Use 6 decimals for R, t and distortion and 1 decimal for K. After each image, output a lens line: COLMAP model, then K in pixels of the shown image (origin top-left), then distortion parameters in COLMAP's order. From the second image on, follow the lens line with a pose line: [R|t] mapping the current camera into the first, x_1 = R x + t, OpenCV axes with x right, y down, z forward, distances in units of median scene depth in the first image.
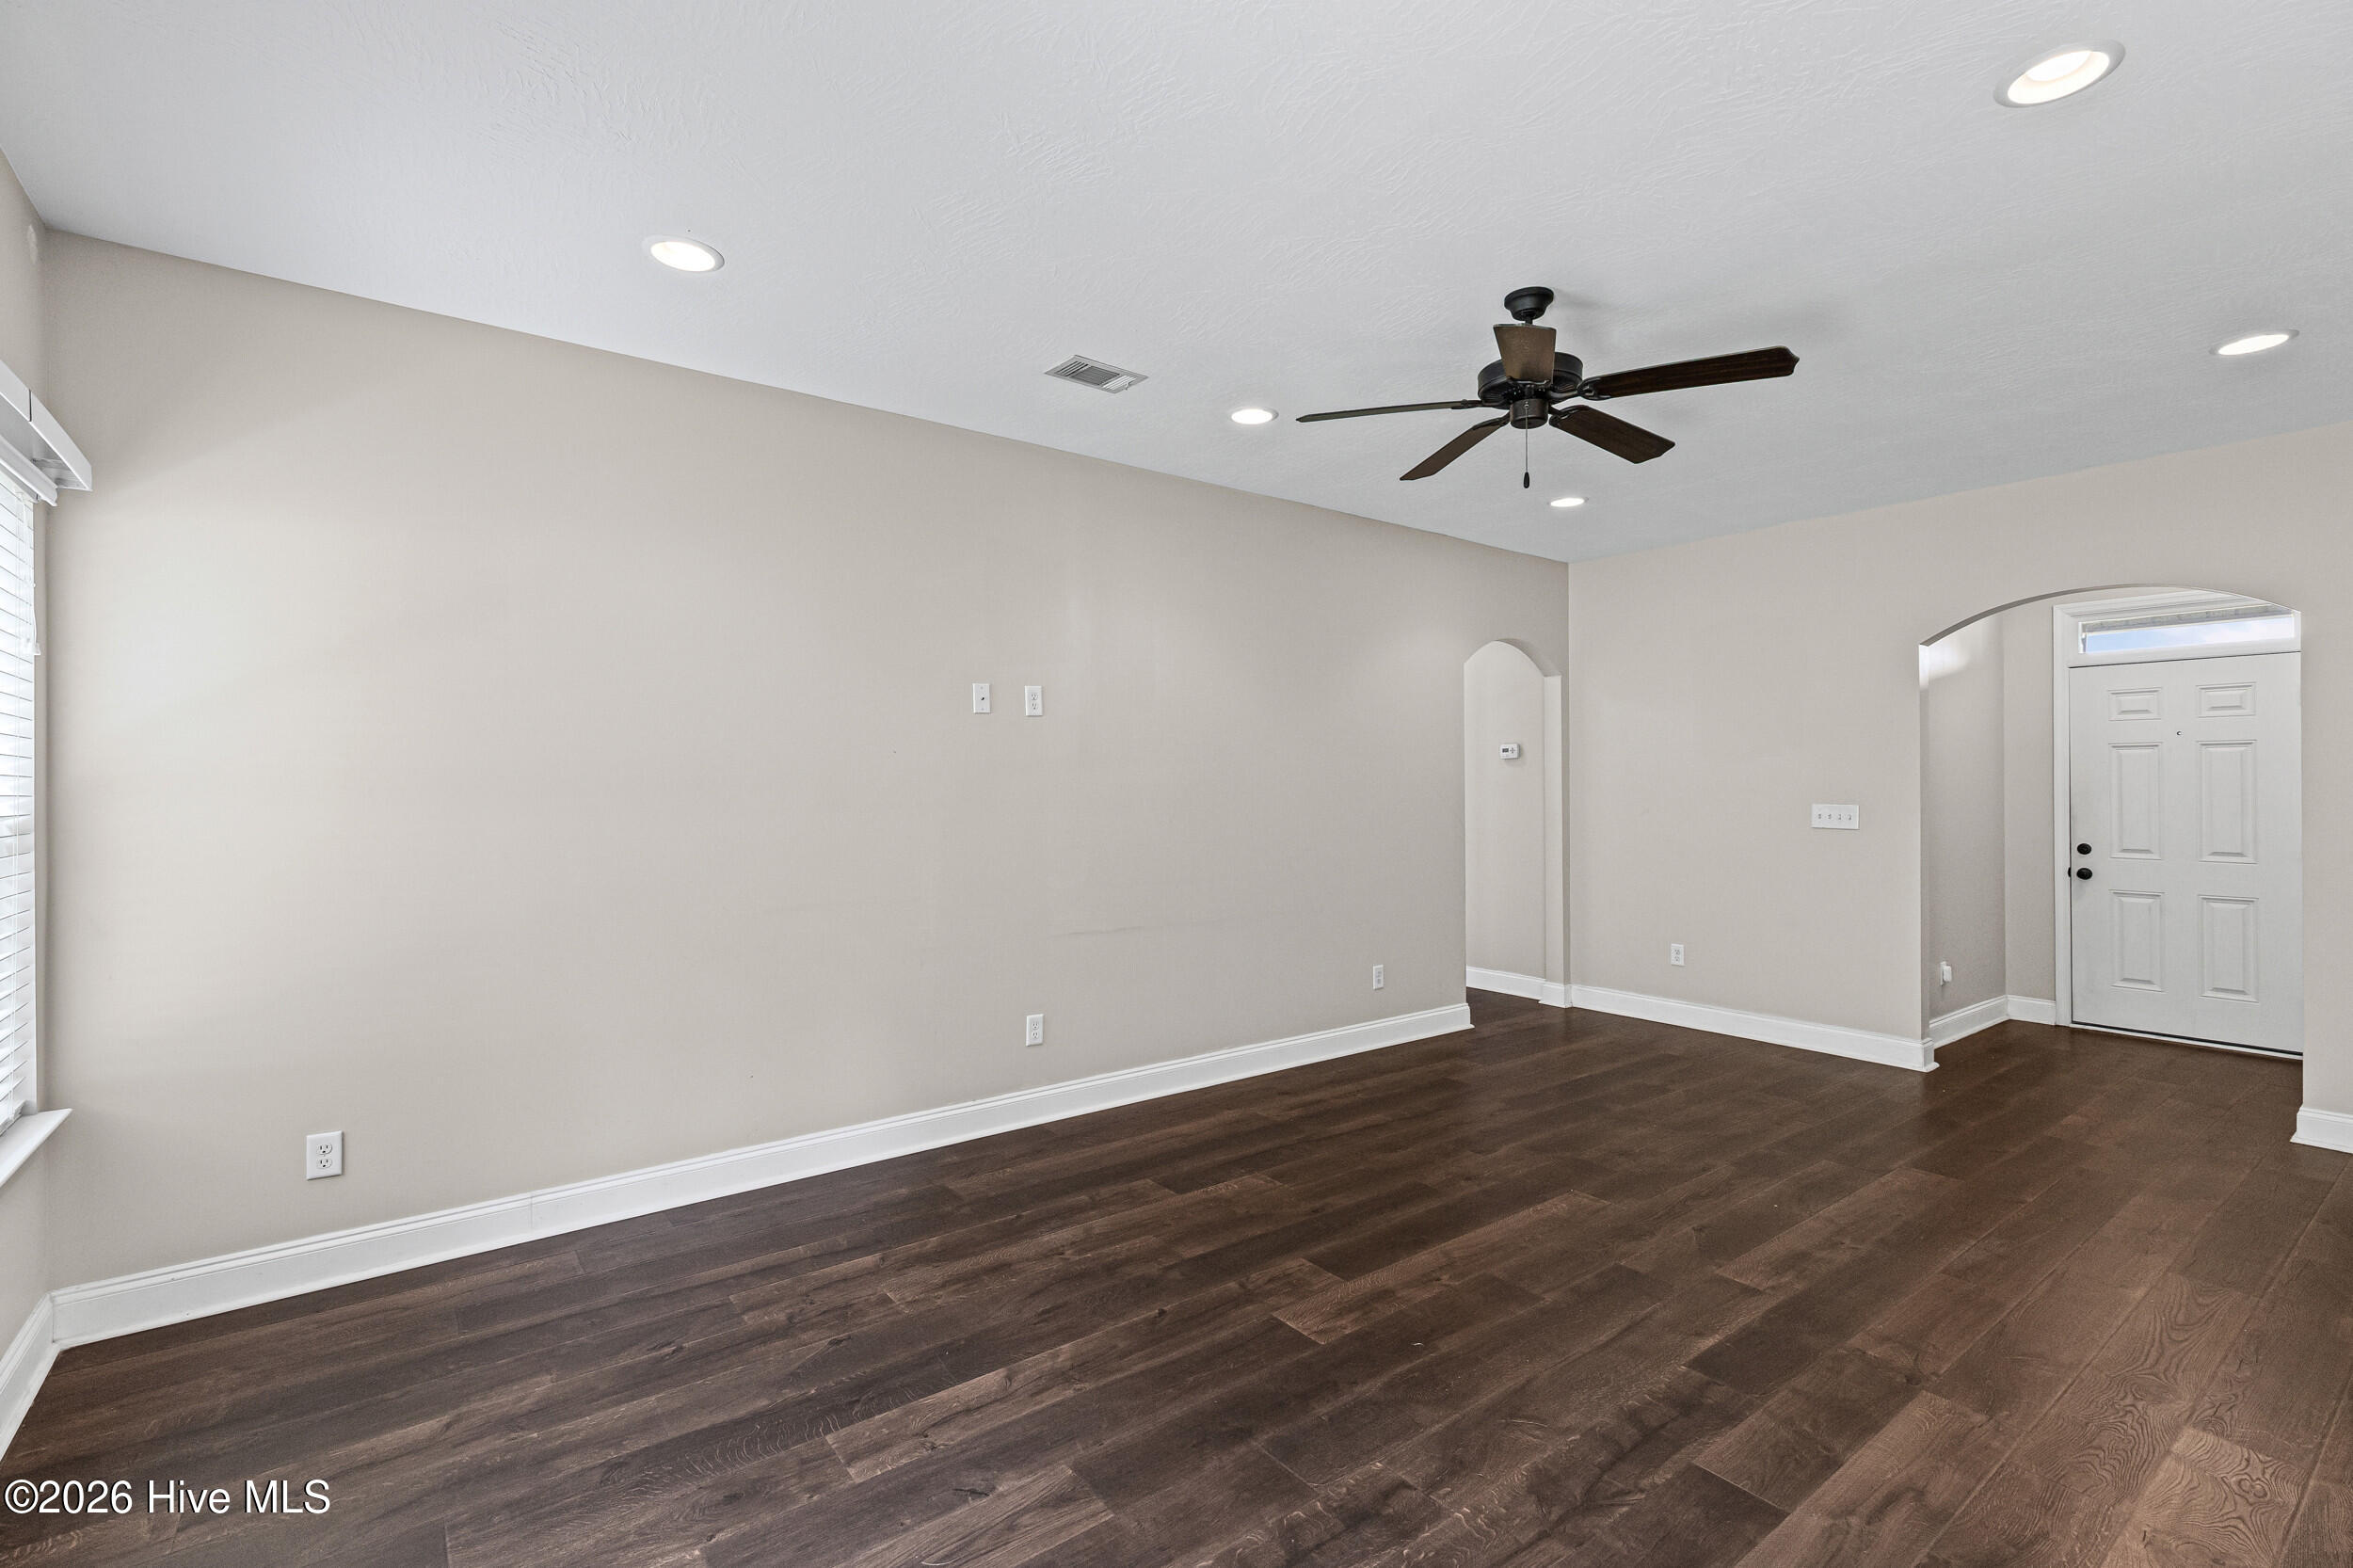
lens RADIAL K [[1065.4, 0, 1182.4], [0, 1065.4, 780.1], [0, 0, 1]] dist [-0.001021, -0.000016]
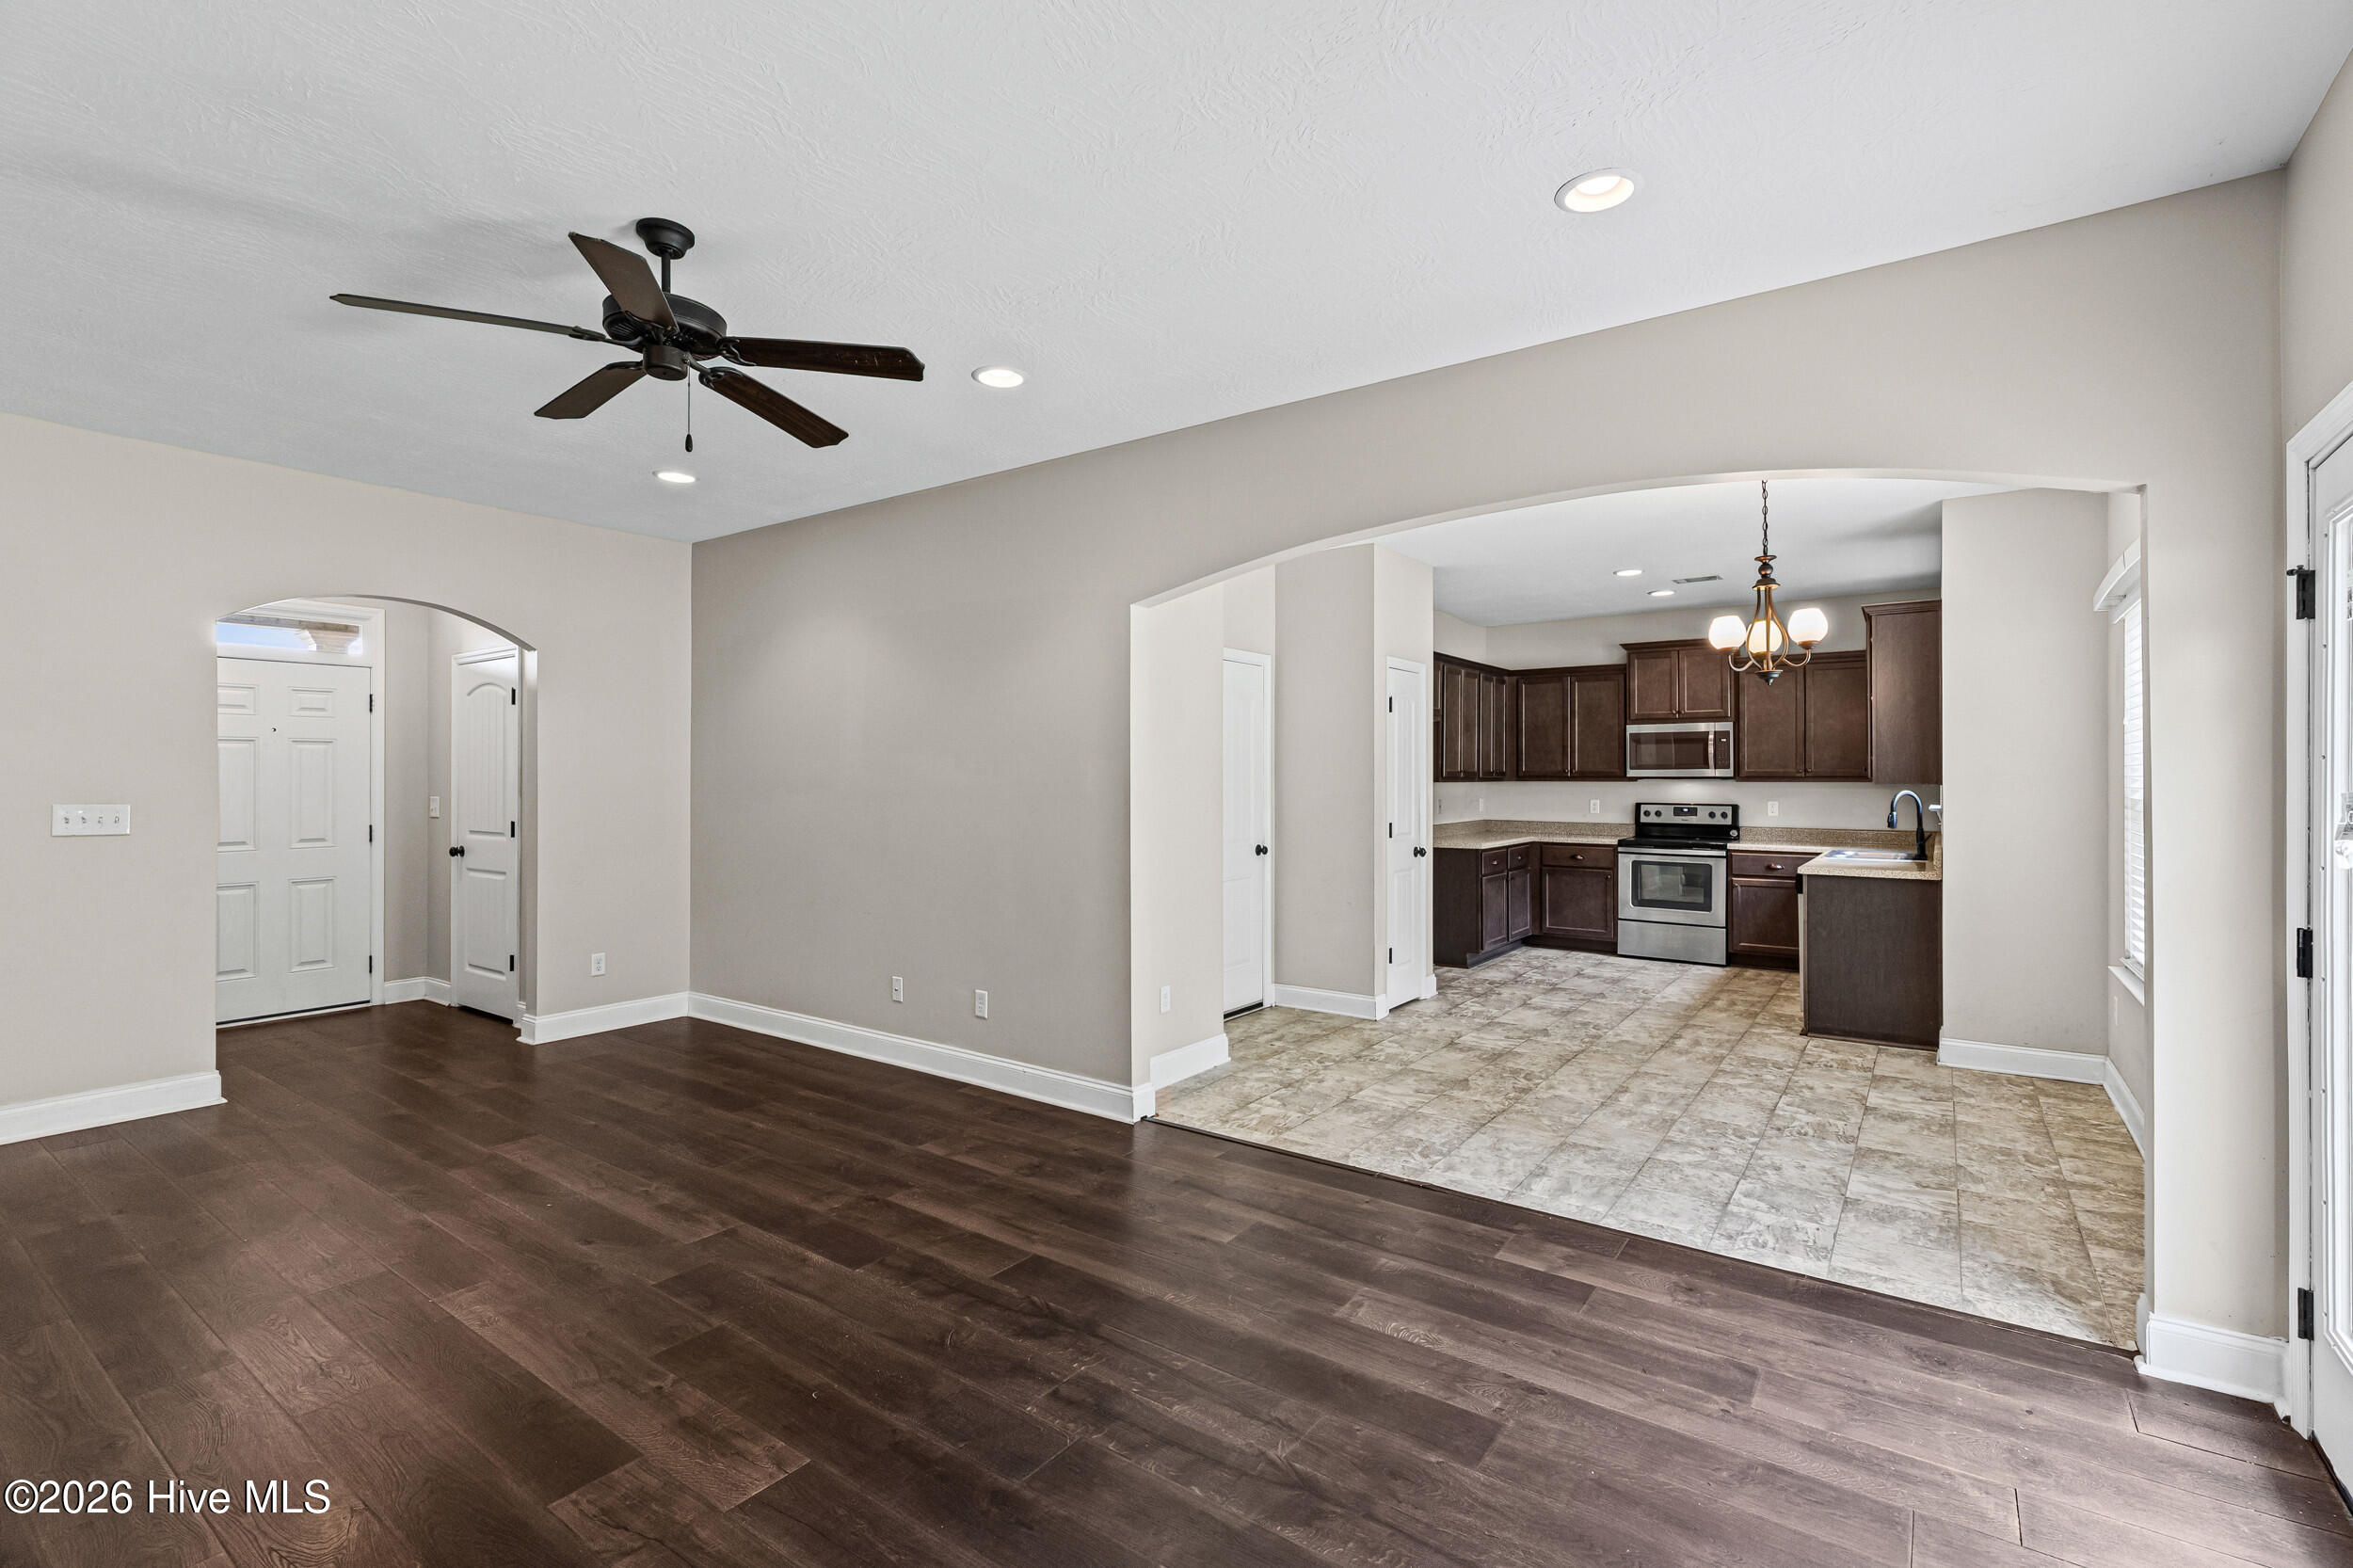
lens RADIAL K [[1065.4, 0, 1176.8], [0, 1065.4, 764.7], [0, 0, 1]] dist [-0.001021, -0.000016]
pose [[-0.294567, 0.010421, 0.955574, -0.717562], [-0.001955, 0.999932, -0.011507, 0.002558], [-0.955629, -0.005258, -0.294527, 0.942704]]
